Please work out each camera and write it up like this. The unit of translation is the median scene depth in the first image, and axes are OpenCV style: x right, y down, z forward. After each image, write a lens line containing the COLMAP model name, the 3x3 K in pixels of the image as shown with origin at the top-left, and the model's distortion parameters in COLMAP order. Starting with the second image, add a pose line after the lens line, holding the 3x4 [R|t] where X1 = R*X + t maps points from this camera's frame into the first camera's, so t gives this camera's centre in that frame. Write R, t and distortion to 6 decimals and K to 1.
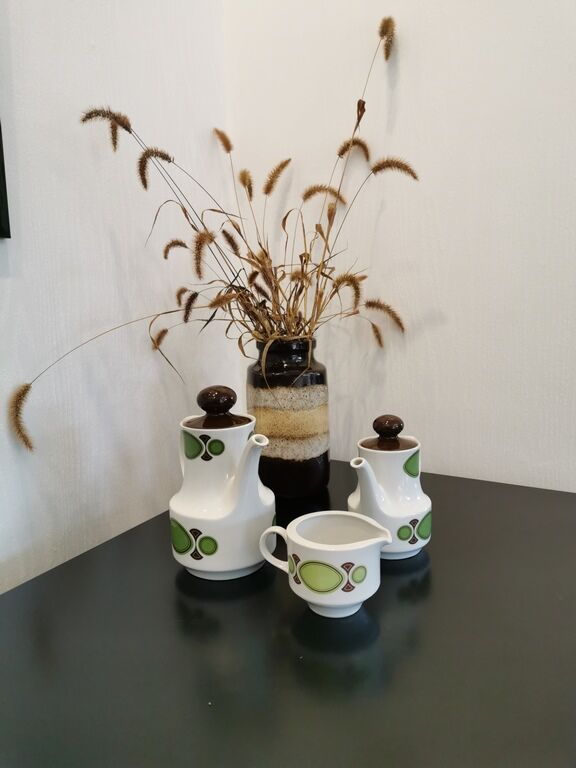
lens RADIAL K [[618.7, 0, 287.4], [0, 618.7, 381.8], [0, 0, 1]] dist [0.047413, -0.034041]
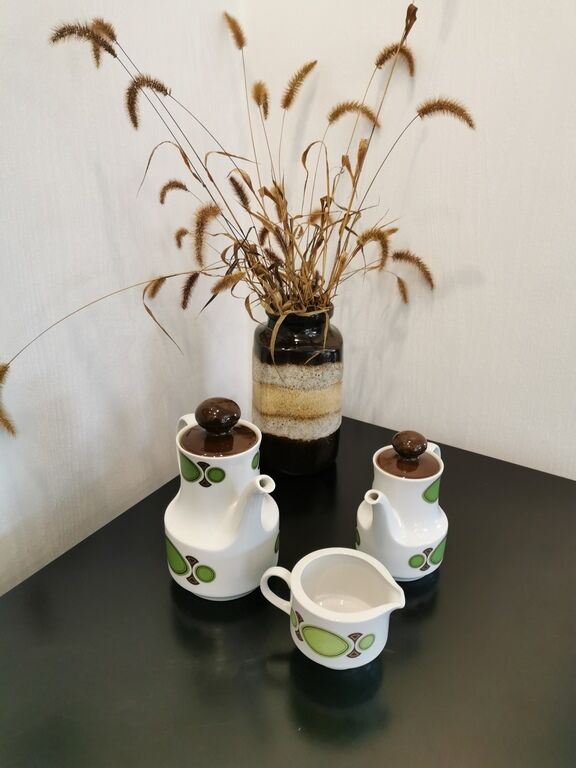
lens RADIAL K [[618.7, 0, 287.5], [0, 618.7, 390.6], [0, 0, 1]] dist [0.047413, -0.034041]
pose [[0.998744, 0.050097, -0.000876, -0.013021], [-0.048291, 0.967107, 0.249745, -0.178429], [0.013359, -0.249389, 0.968311, 0.124669]]
